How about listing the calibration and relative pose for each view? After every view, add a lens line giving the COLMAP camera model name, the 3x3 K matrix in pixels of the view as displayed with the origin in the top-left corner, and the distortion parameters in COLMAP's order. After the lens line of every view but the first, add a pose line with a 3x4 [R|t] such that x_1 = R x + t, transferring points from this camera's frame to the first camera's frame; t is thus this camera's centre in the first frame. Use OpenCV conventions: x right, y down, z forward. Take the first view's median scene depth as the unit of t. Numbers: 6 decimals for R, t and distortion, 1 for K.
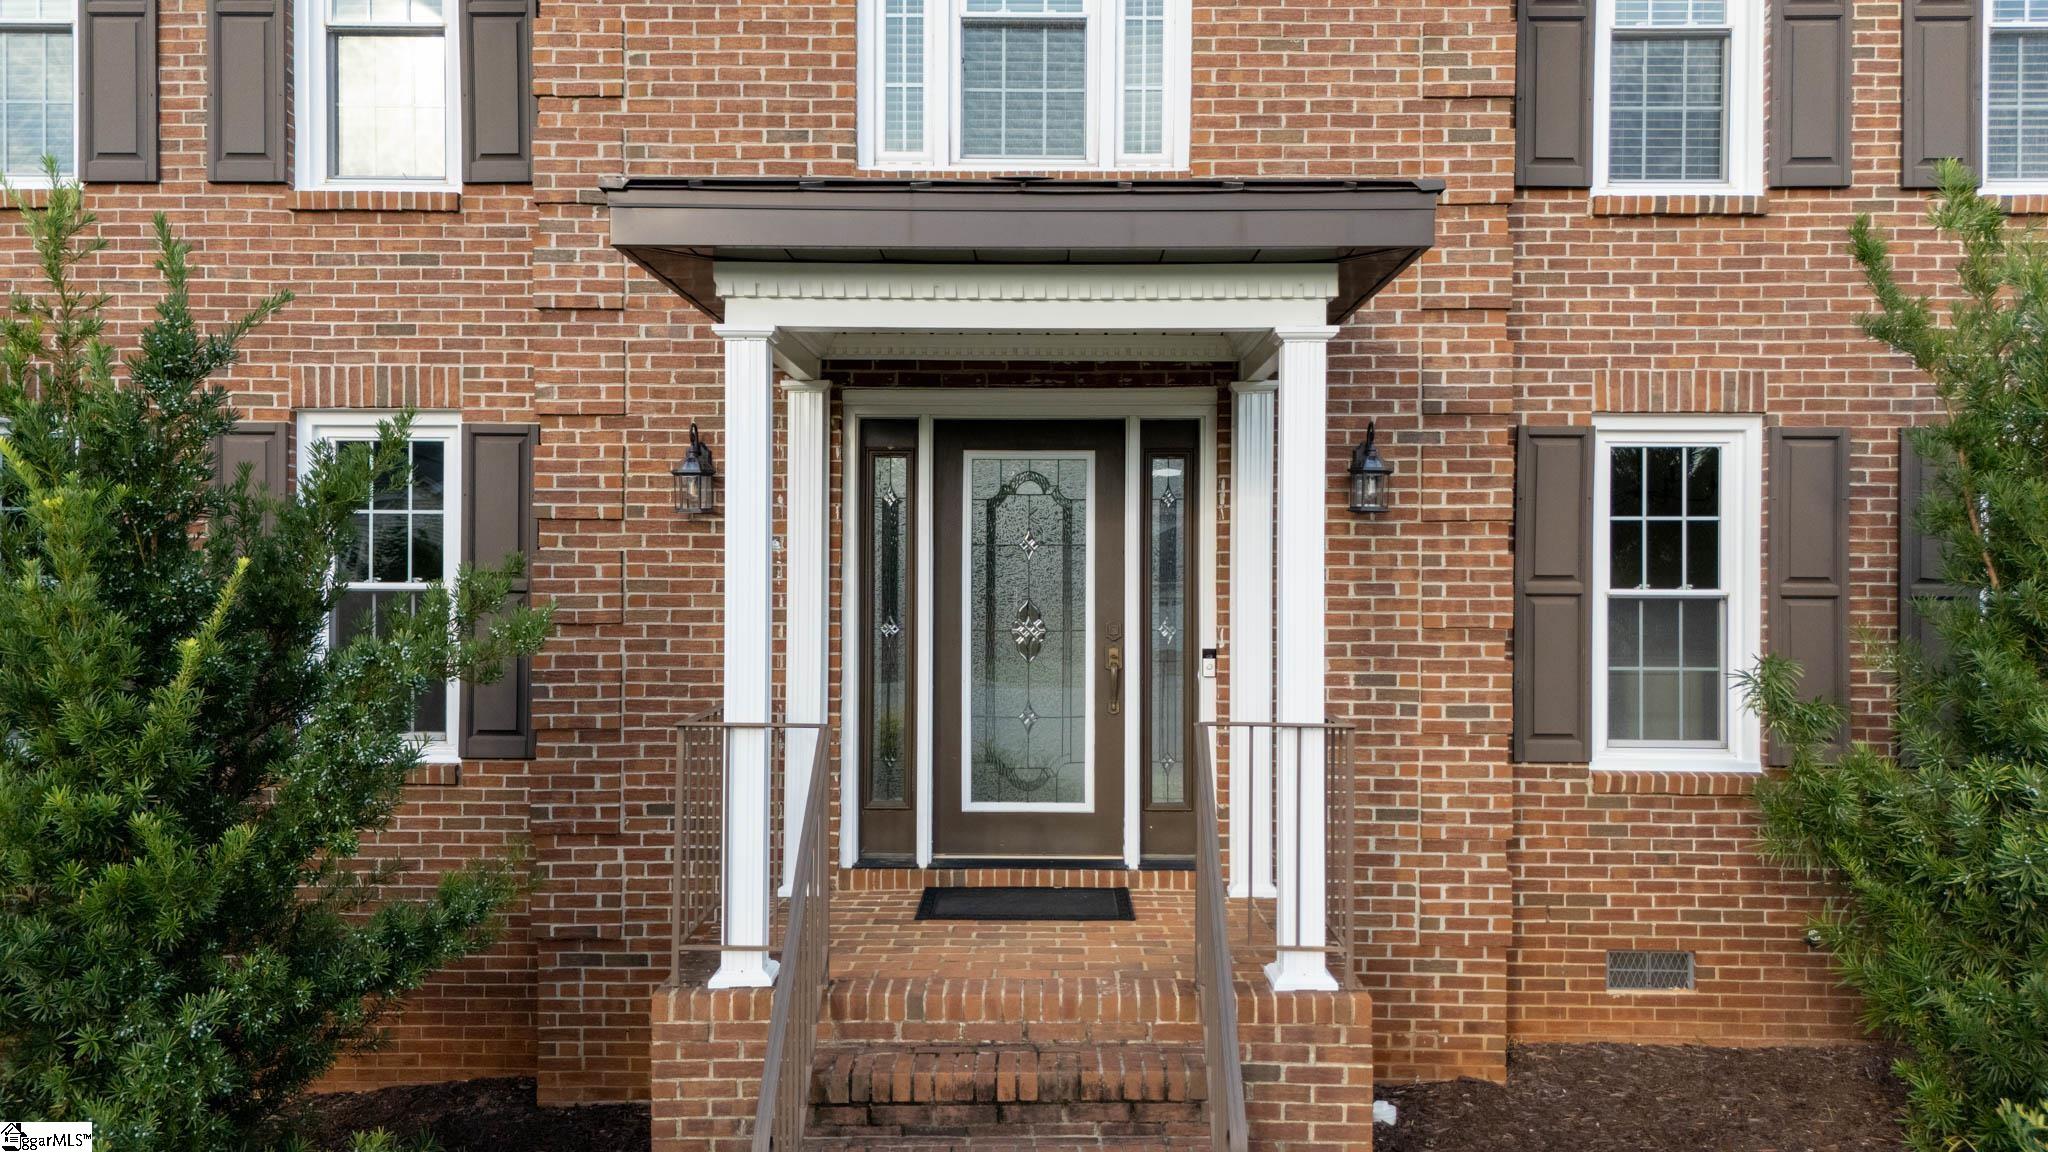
lens RADIAL K [[1508.5, 0, 1024.0], [0, 1508.5, 576.0], [0, 0, 1]] dist [0.085088, -0.080610]
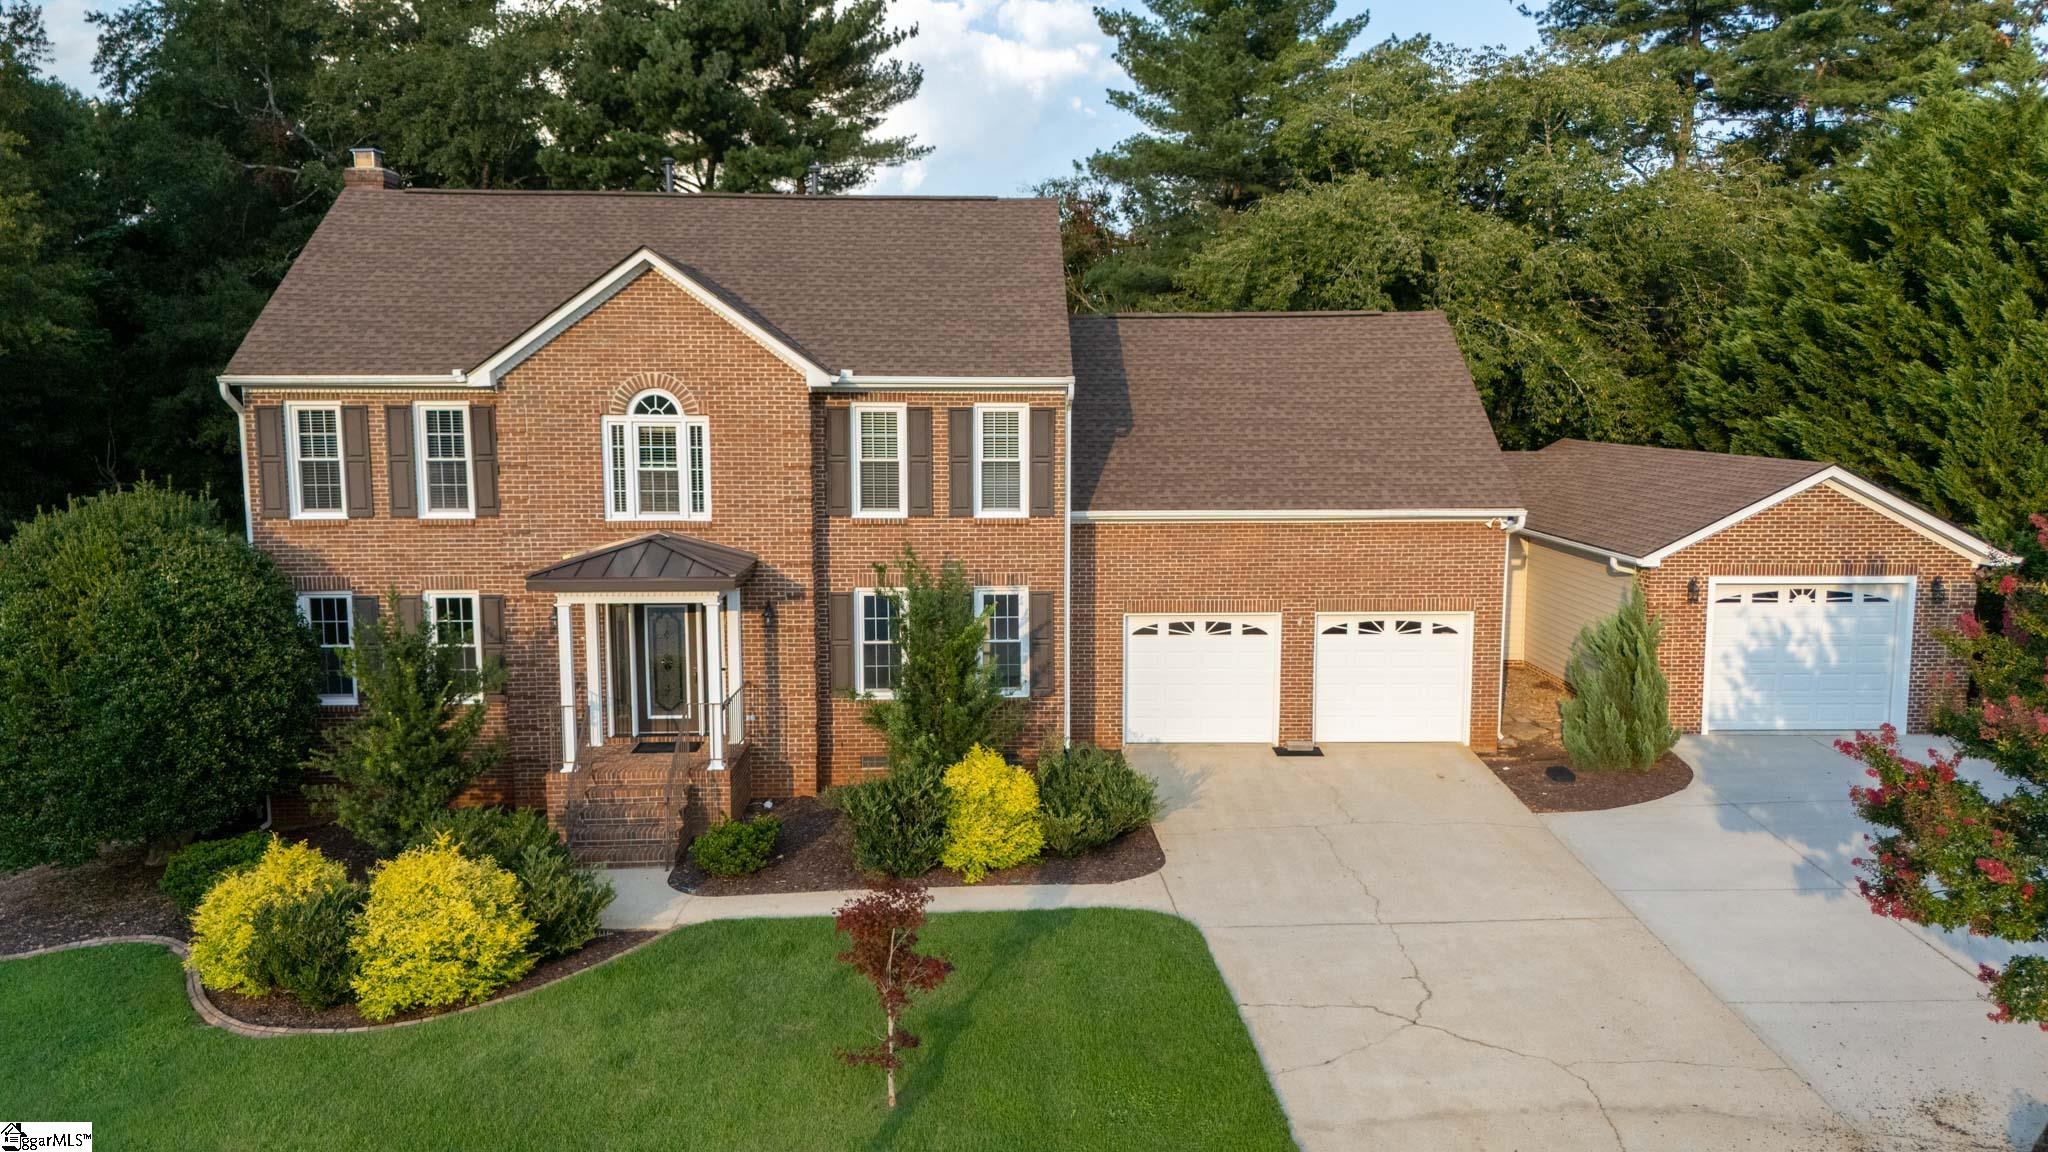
lens RADIAL K [[1508.5, 0, 1024.0], [0, 1508.5, 576.0], [0, 0, 1]] dist [0.085088, -0.080610]
pose [[0.999108, -0.010943, 0.040776, 0.636274], [0.005754, 0.992108, 0.125251, -0.547662], [-0.041824, -0.124905, 0.991287, -2.198202]]
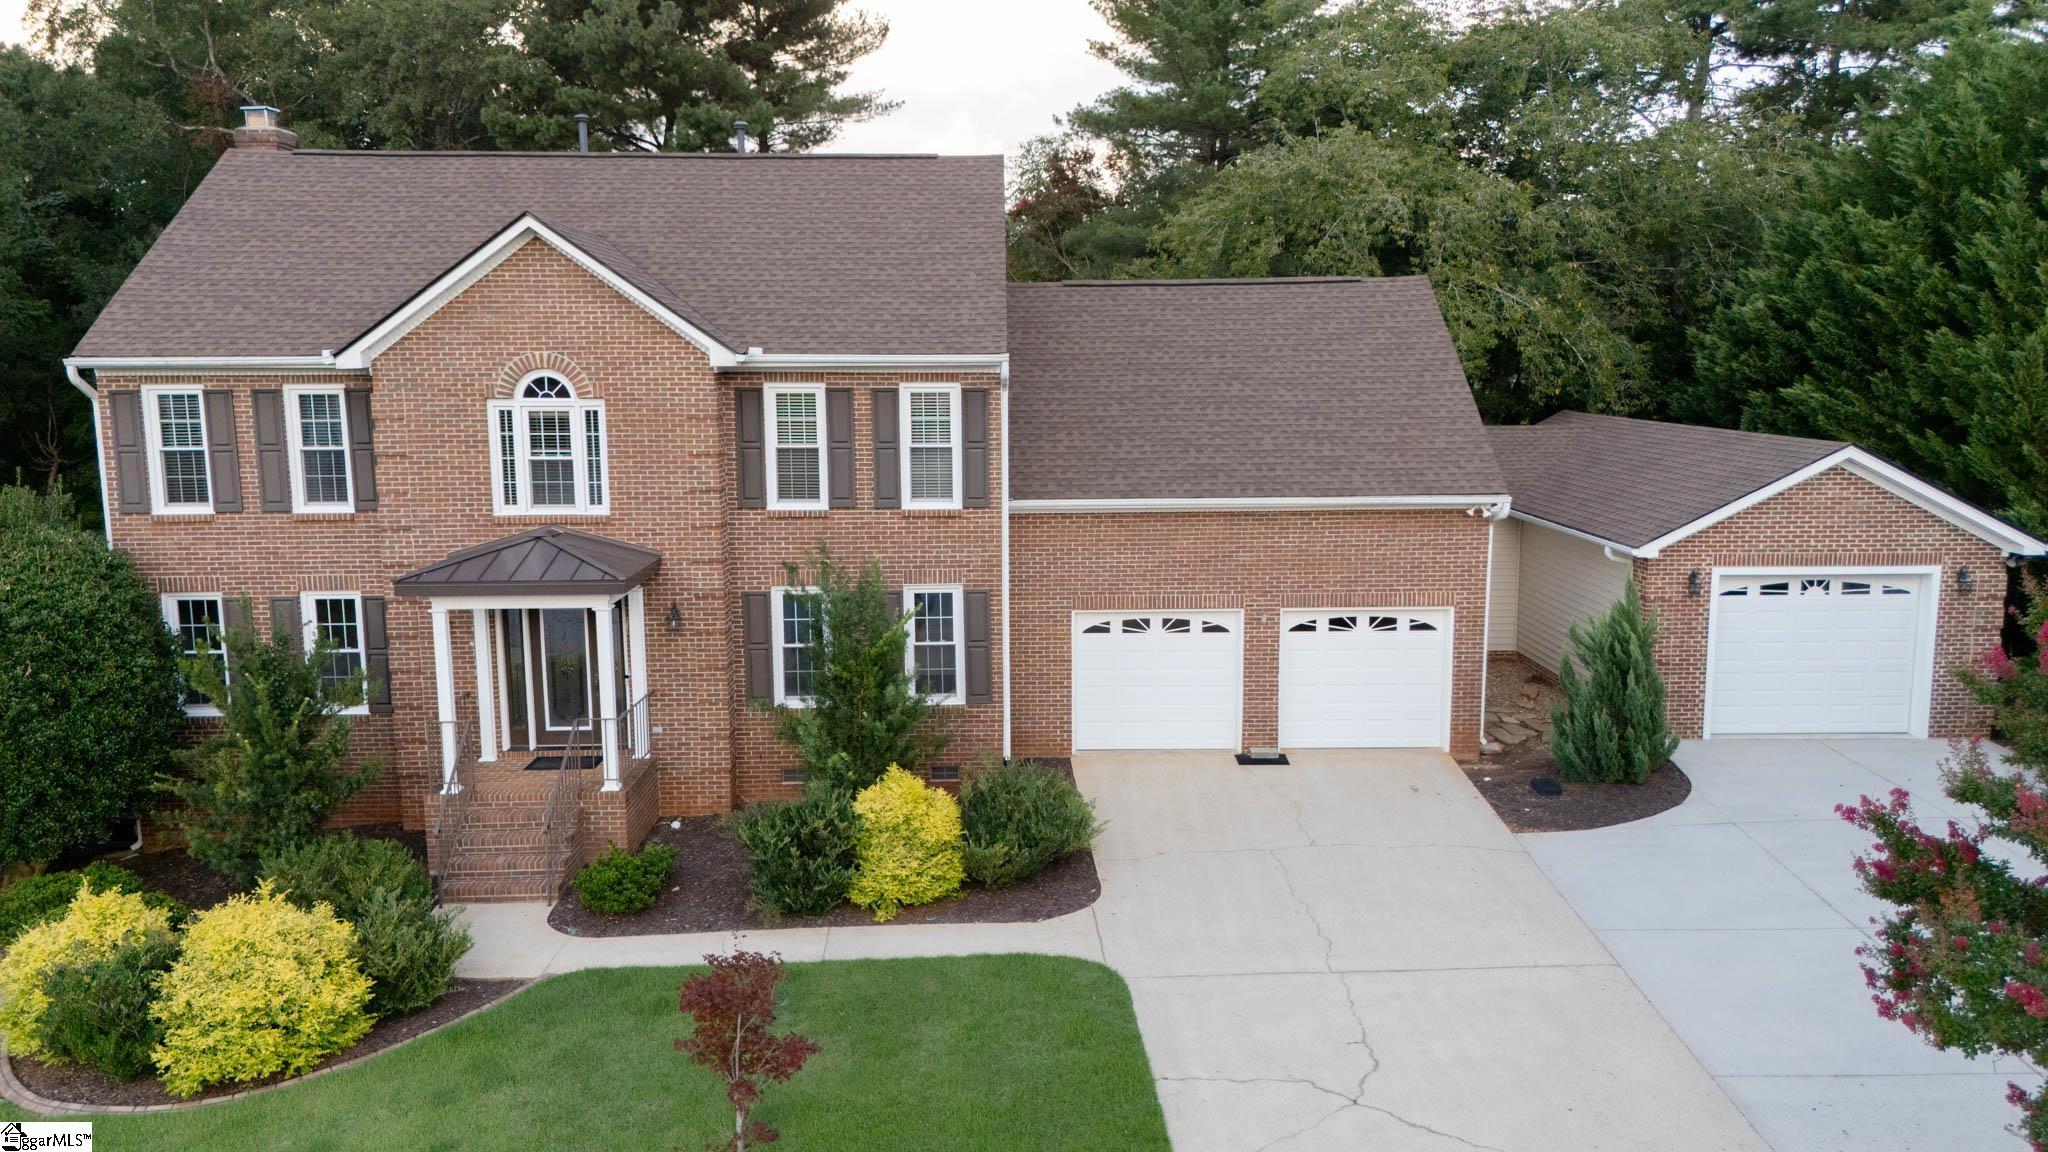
lens RADIAL K [[1508.5, 0, 1024.0], [0, 1508.5, 576.0], [0, 0, 1]] dist [0.085088, -0.080610]
pose [[0.999497, -0.015693, 0.027545, 0.820008], [0.011362, 0.988485, 0.150894, -0.581563], [-0.029596, -0.150505, 0.988166, -1.914086]]
